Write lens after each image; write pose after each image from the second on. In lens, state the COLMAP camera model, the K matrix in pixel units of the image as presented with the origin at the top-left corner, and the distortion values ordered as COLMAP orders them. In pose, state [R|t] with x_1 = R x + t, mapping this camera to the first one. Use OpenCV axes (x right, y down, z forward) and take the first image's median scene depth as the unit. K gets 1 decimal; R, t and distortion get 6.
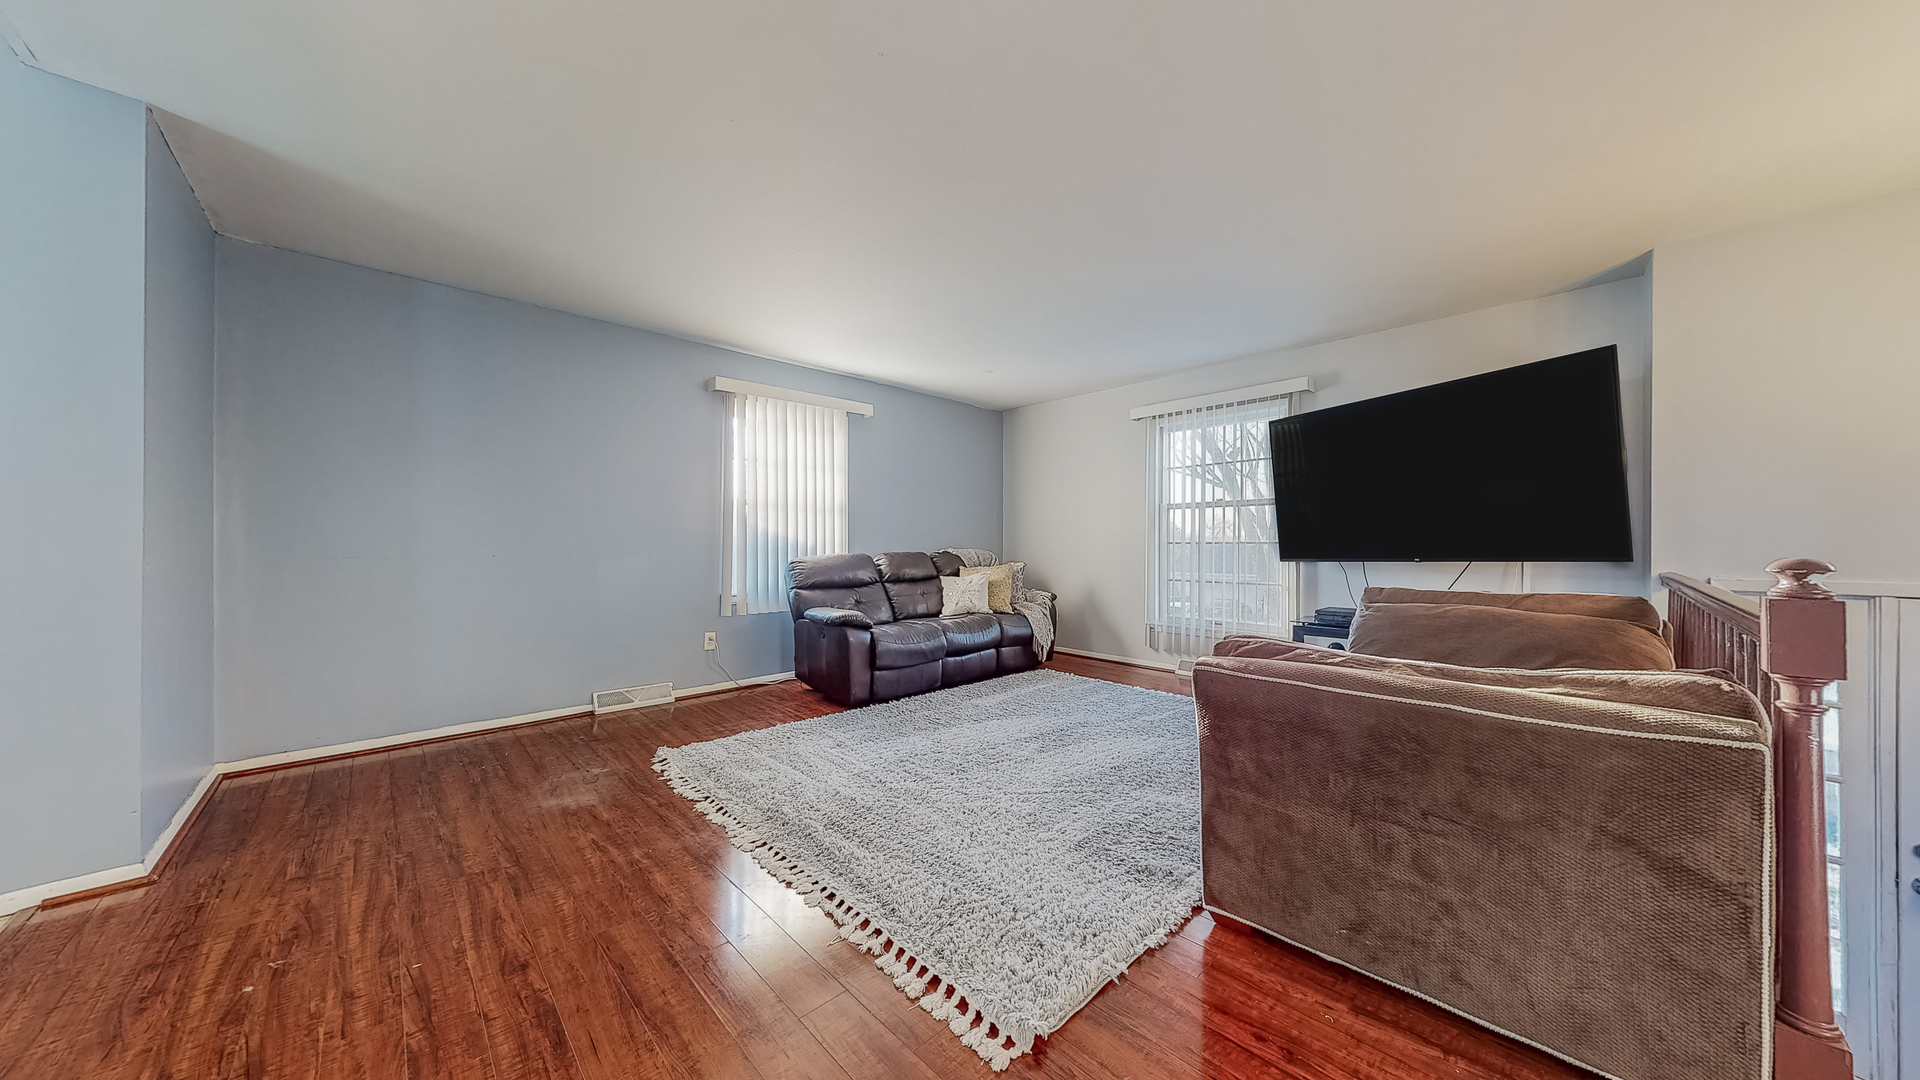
lens RADIAL K [[610.4, 0, 969.5], [0, 610.4, 544.1], [0, 0, 1]] dist [0.000177, 0.000014]
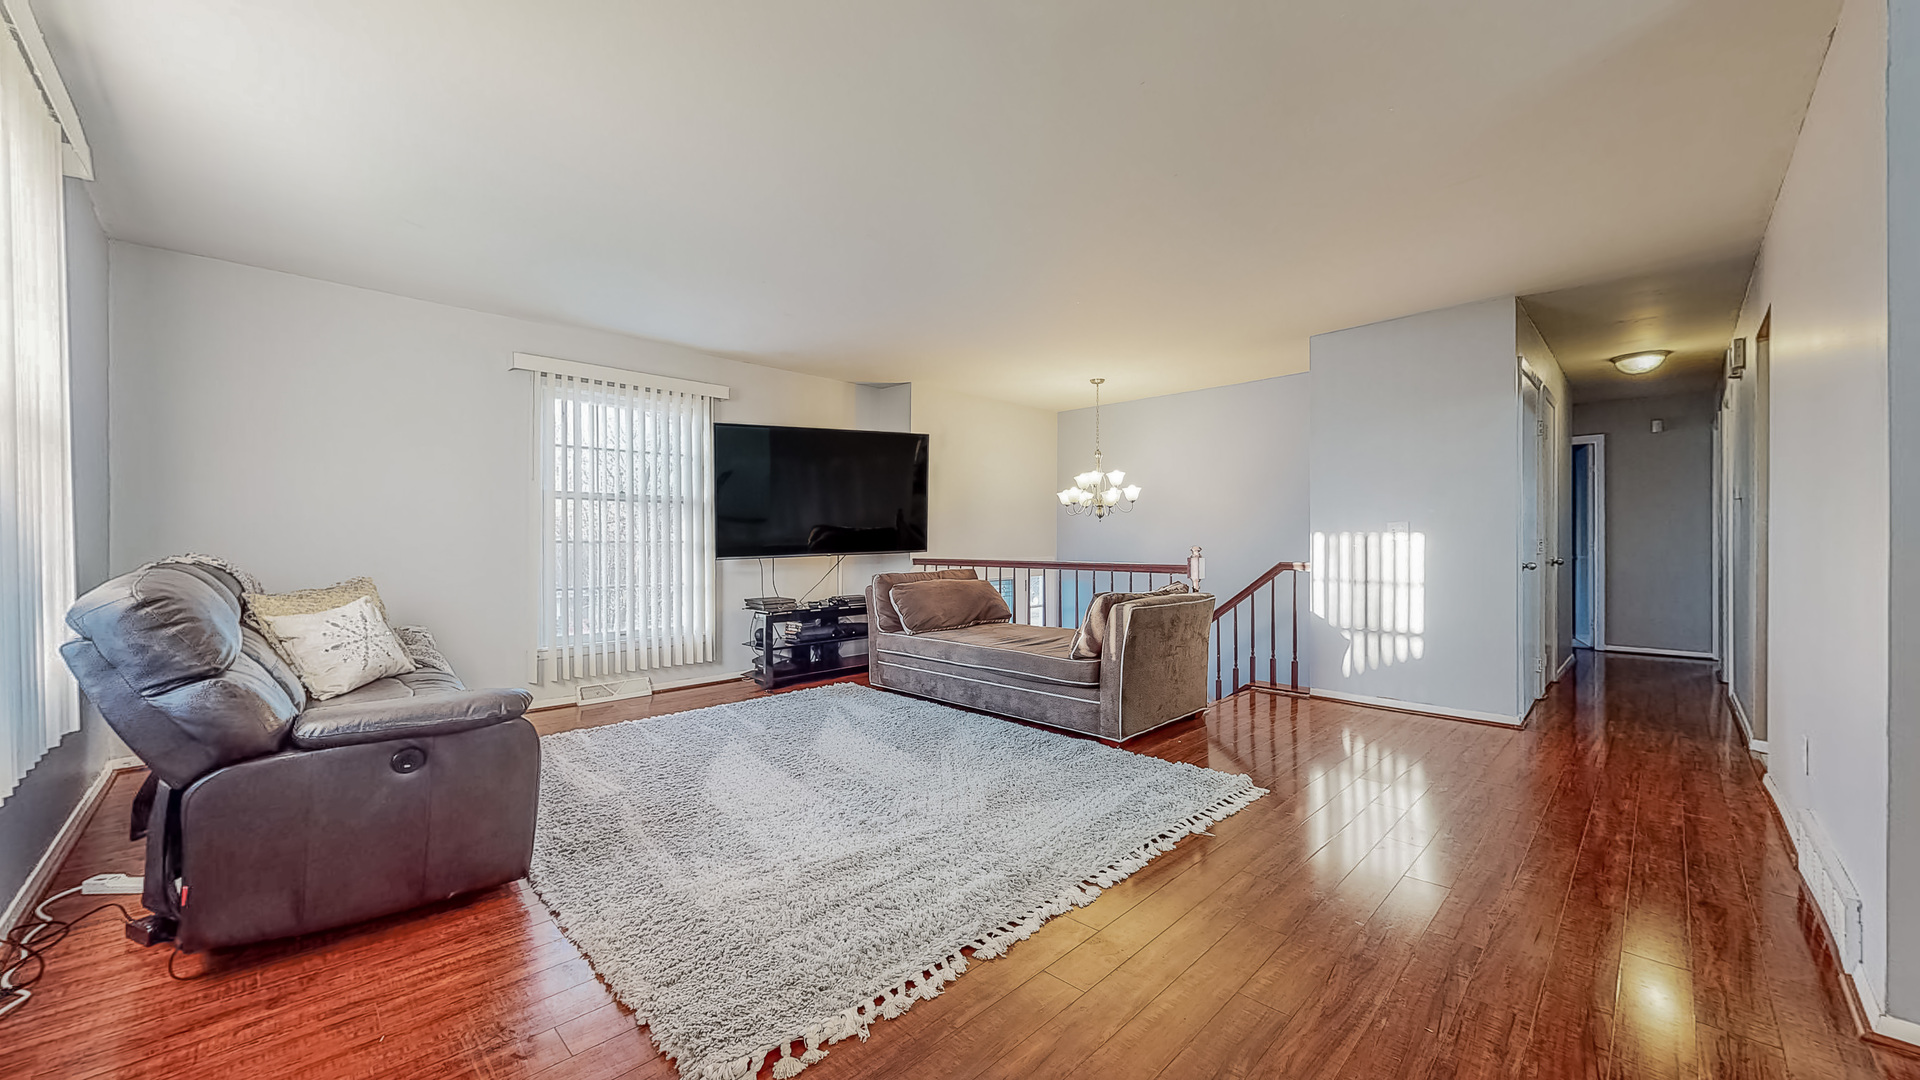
lens RADIAL K [[702.9, 0, 960.0], [0, 702.9, 540.0], [0, 0, 1]] dist [0.000092, 0.000039]
pose [[-0.015871, 0.004171, 0.999865, -0.683776], [0.002006, 0.999989, -0.004139, 0.001078], [-0.999872, 0.001940, -0.015879, 0.606561]]
